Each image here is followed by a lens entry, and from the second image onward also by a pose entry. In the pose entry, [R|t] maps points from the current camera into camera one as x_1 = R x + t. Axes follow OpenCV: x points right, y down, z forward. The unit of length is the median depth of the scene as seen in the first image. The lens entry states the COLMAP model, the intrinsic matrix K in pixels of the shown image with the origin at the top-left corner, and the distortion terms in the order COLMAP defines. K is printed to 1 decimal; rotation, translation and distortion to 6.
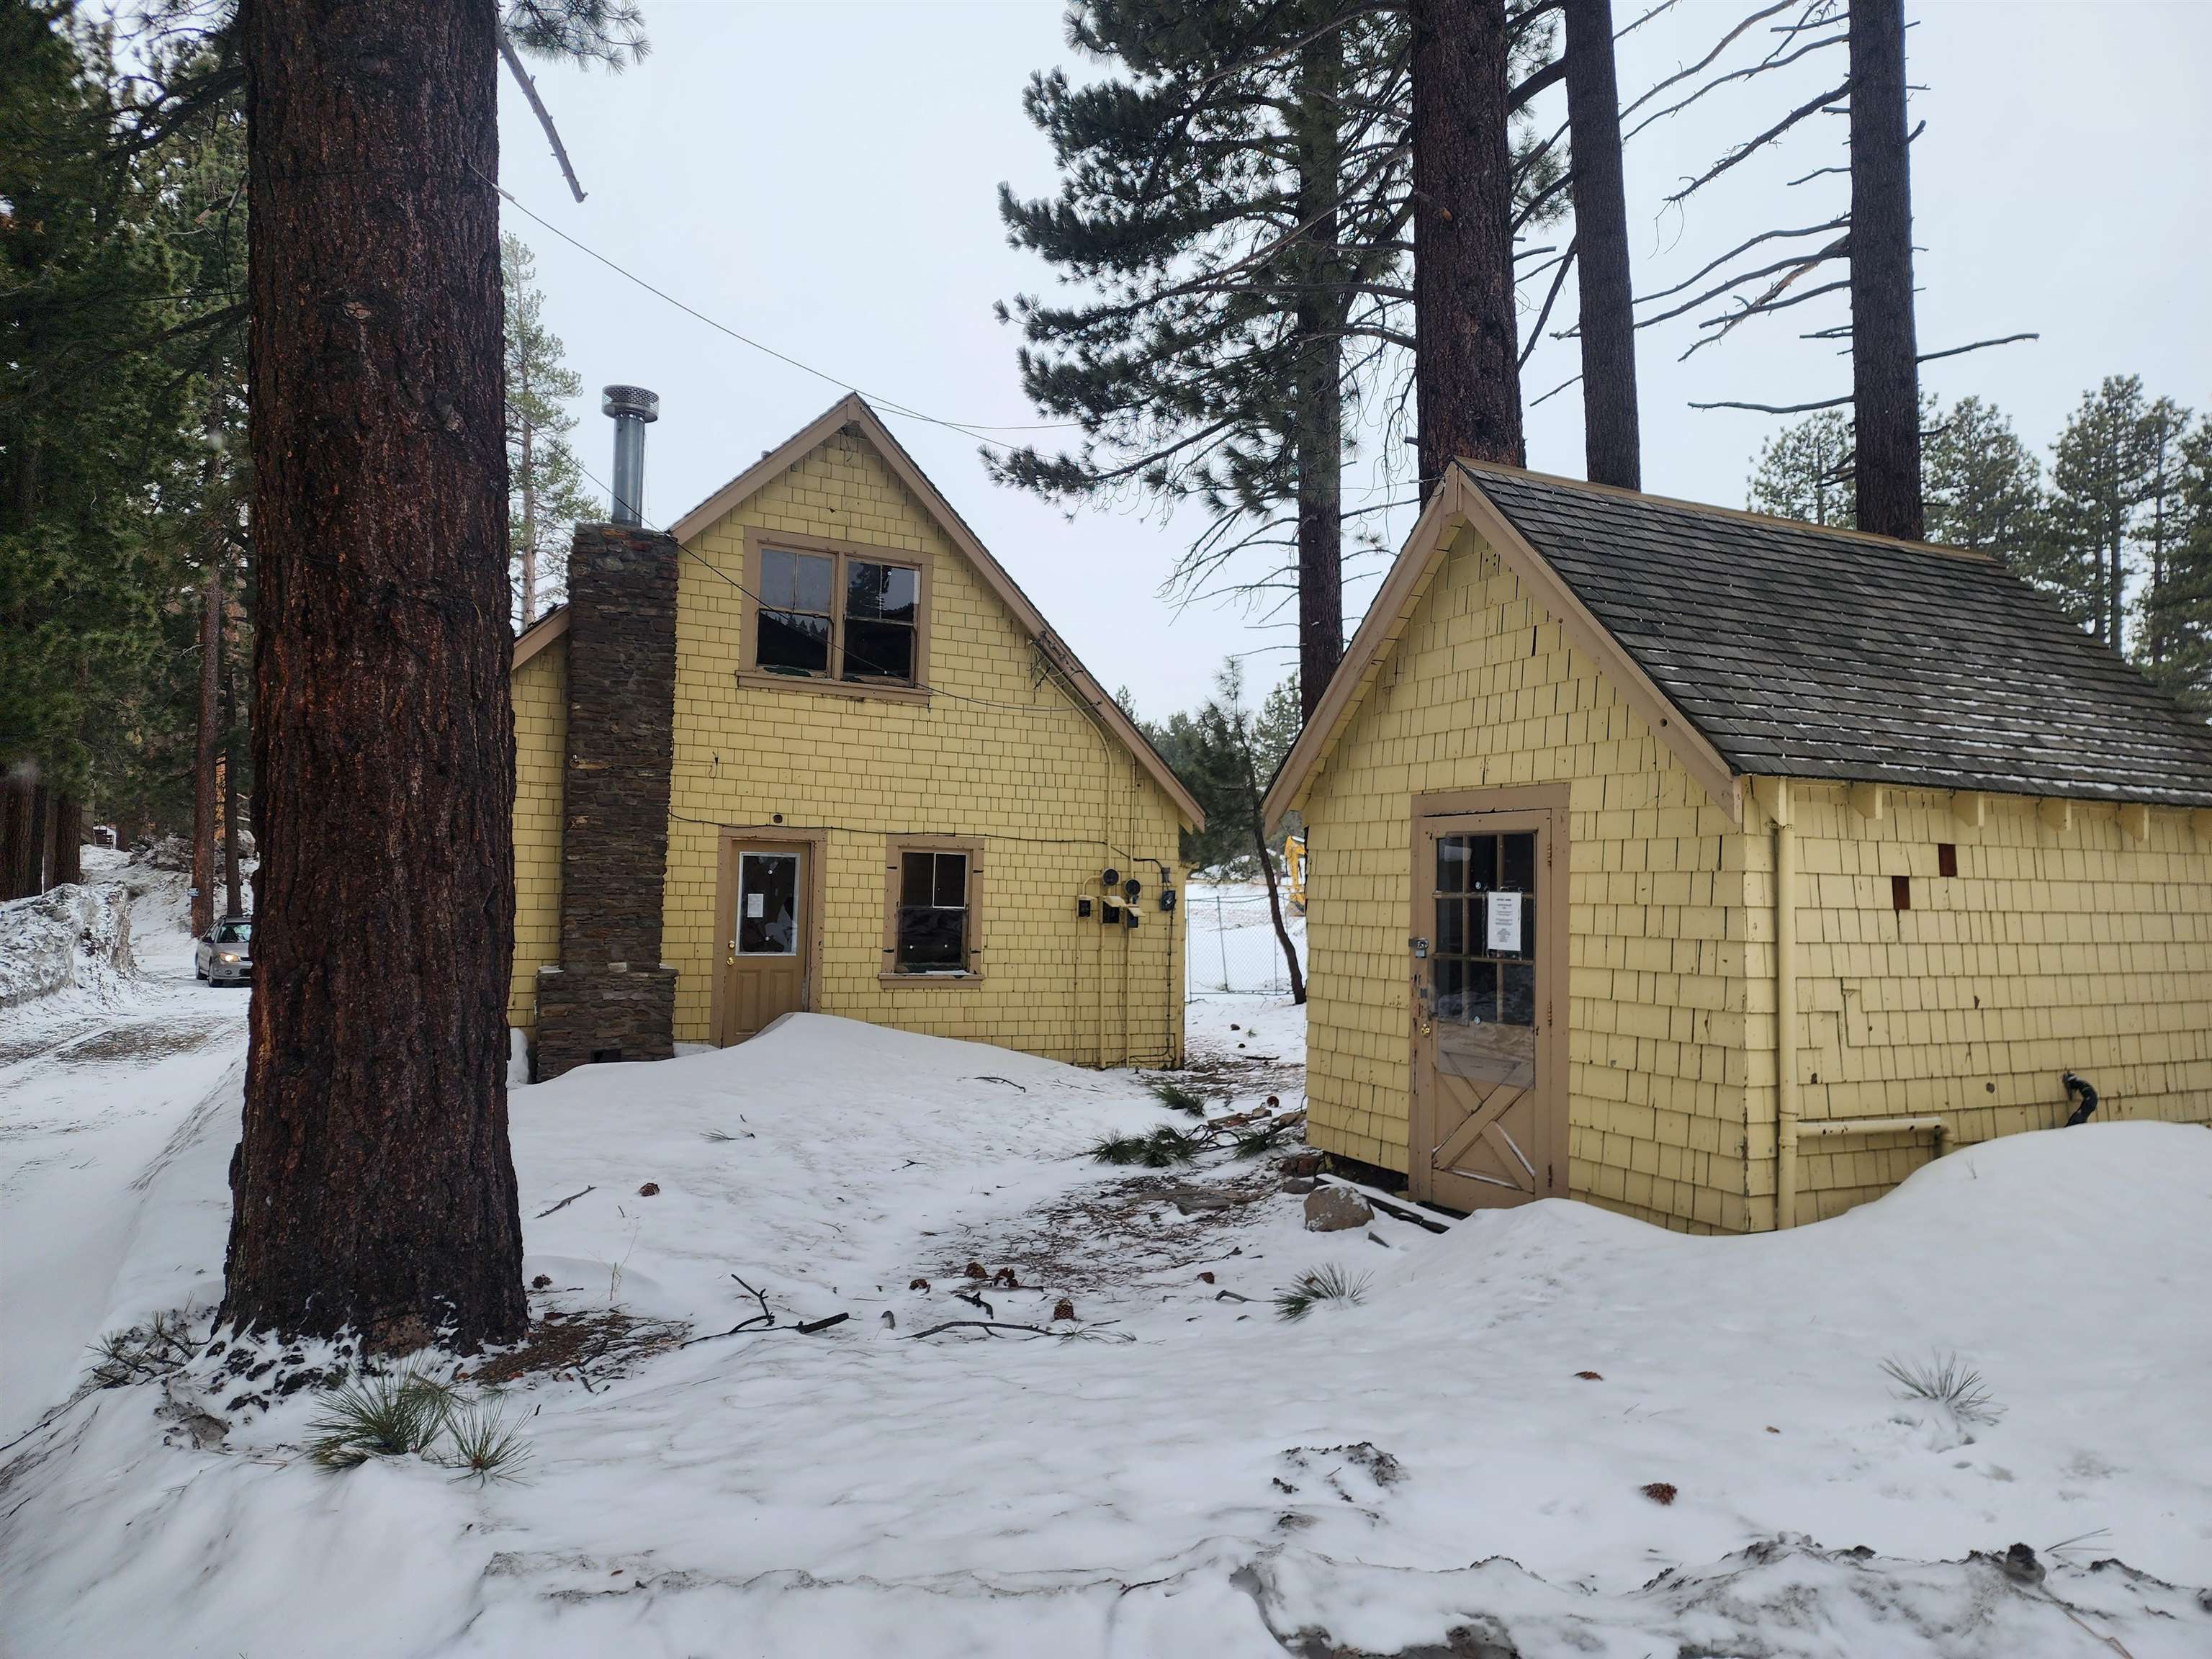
lens RADIAL K [[1464.0, 0, 1107.1], [0, 1464.0, 824.0], [0, 0, 1]] dist [0.077666, -0.054716]
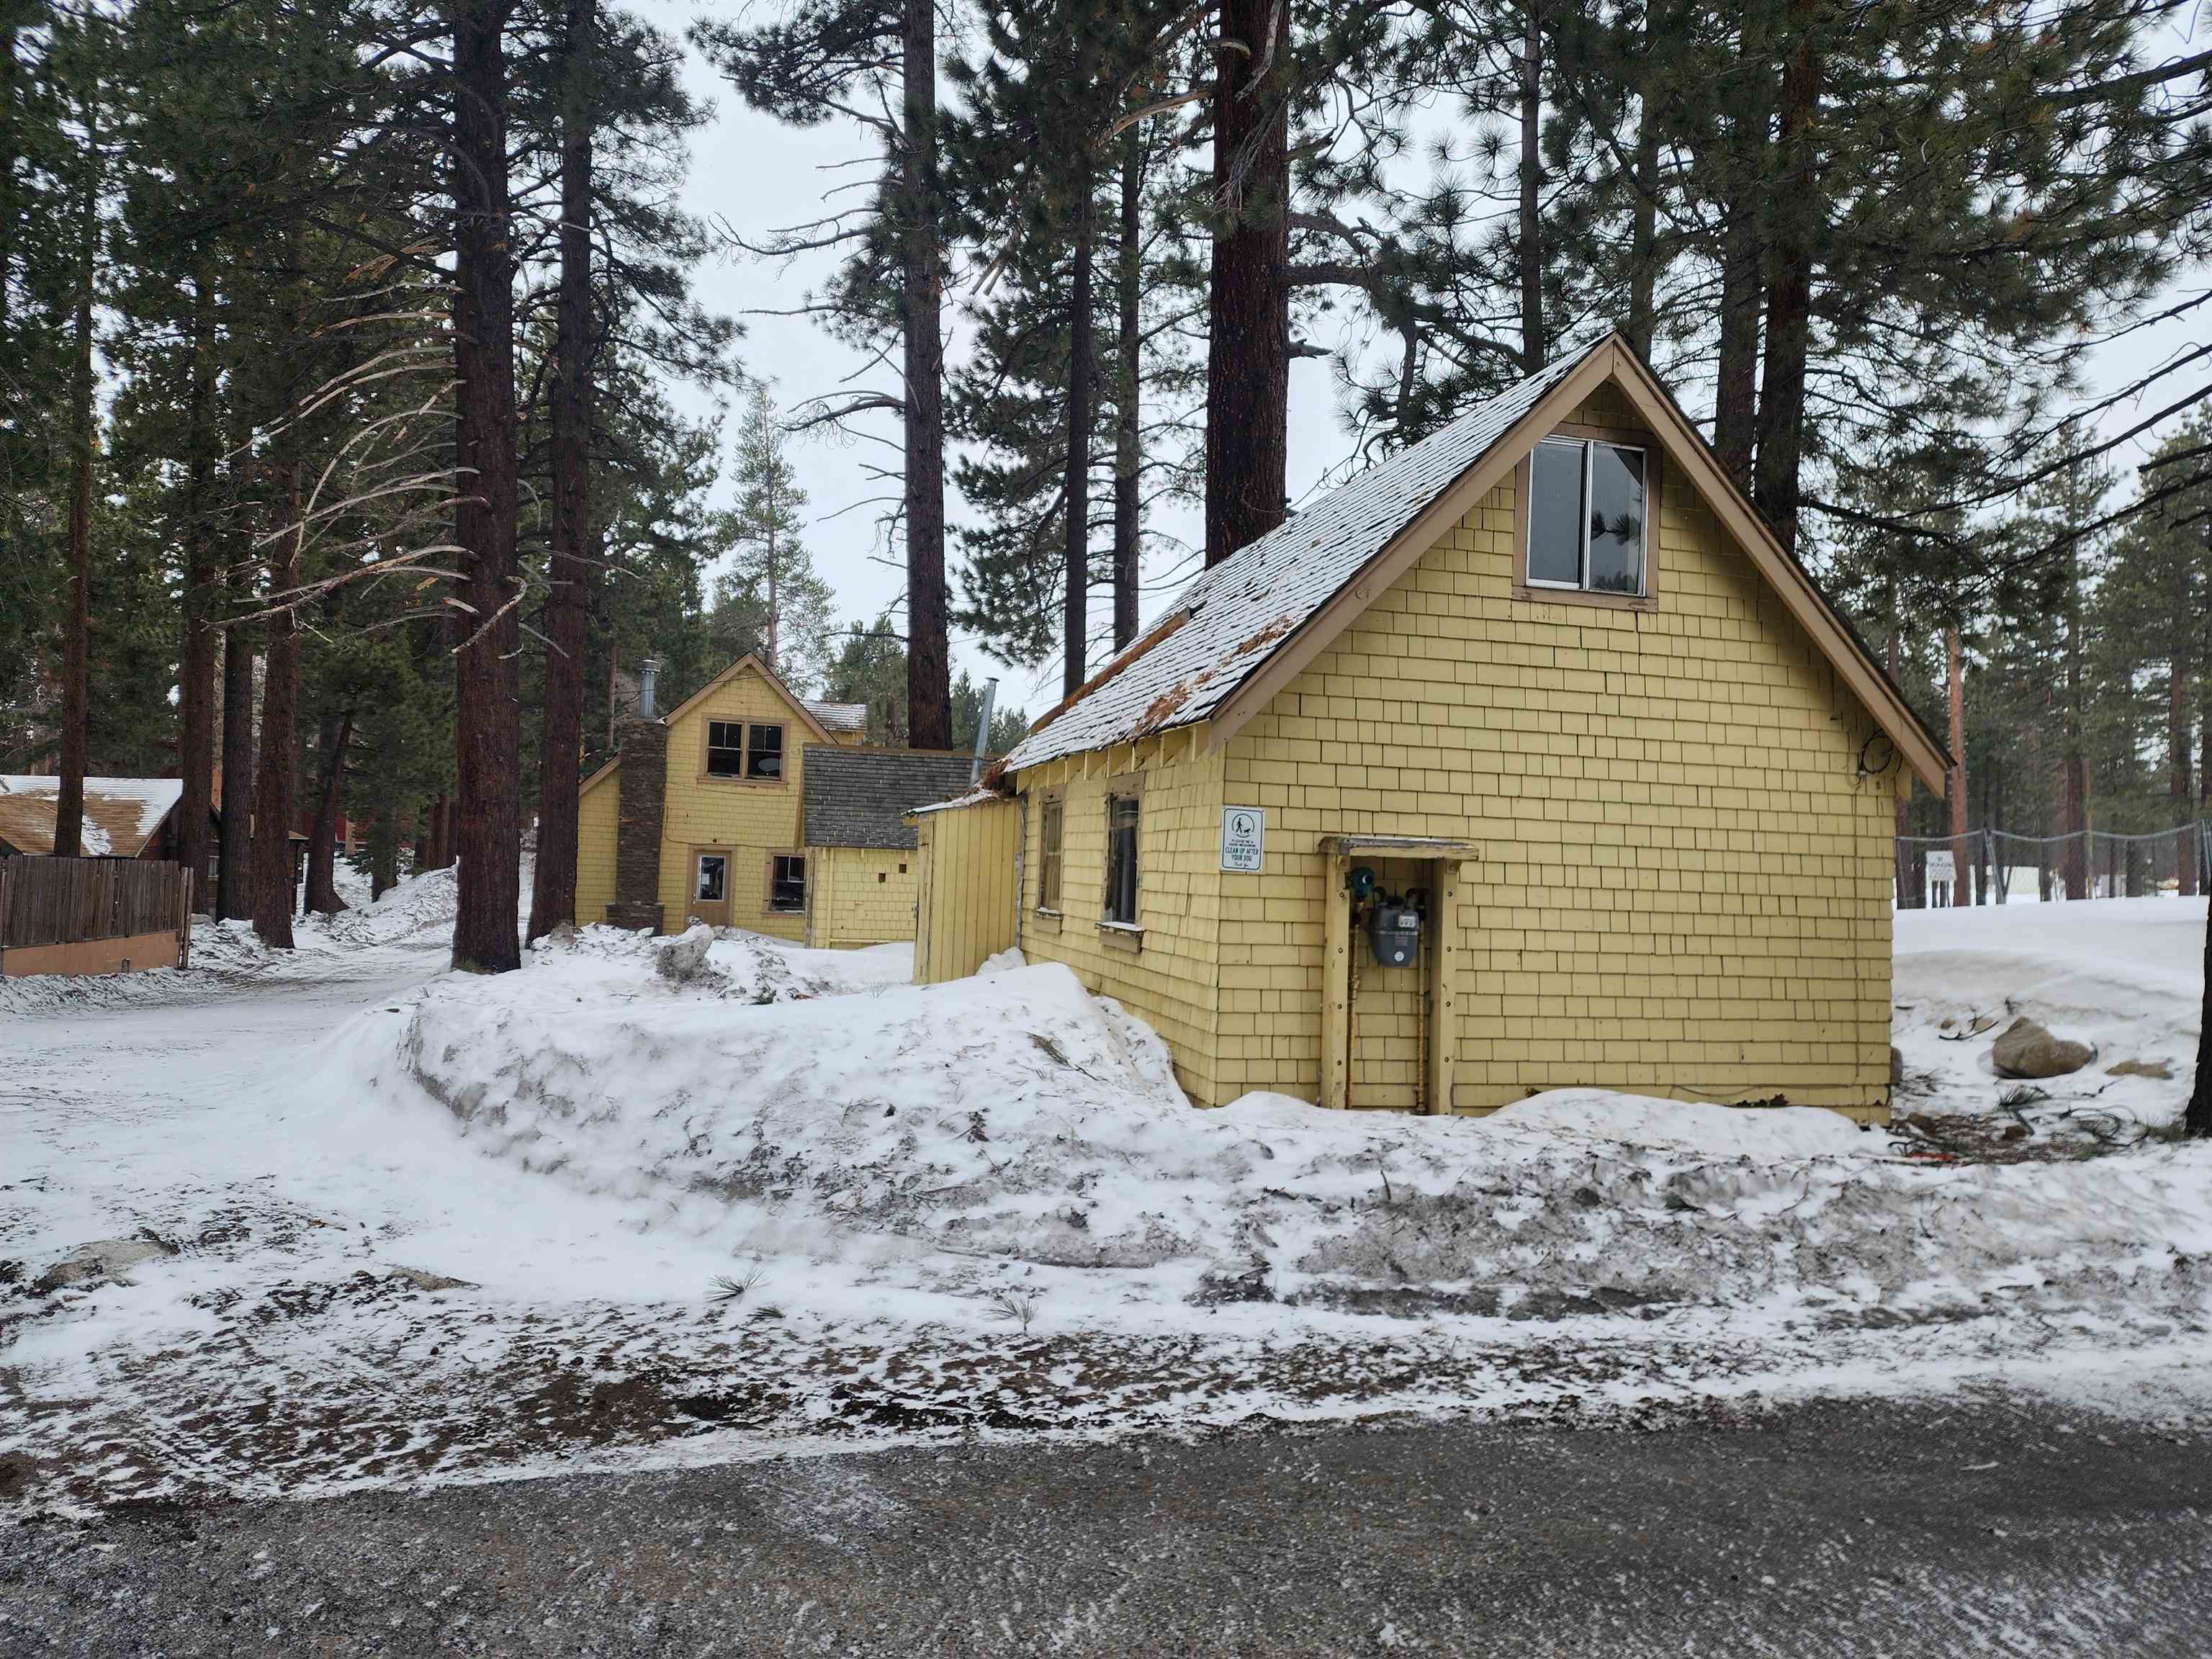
lens RADIAL K [[1464.0, 0, 1106.3], [0, 1464.0, 835.9], [0, 0, 1]] dist [0.077666, -0.054716]
pose [[0.976245, 0.008799, -0.216490, 0.837300], [-0.004650, 0.999796, 0.019669, -0.057478], [0.216618, -0.018195, 0.976087, -1.060447]]
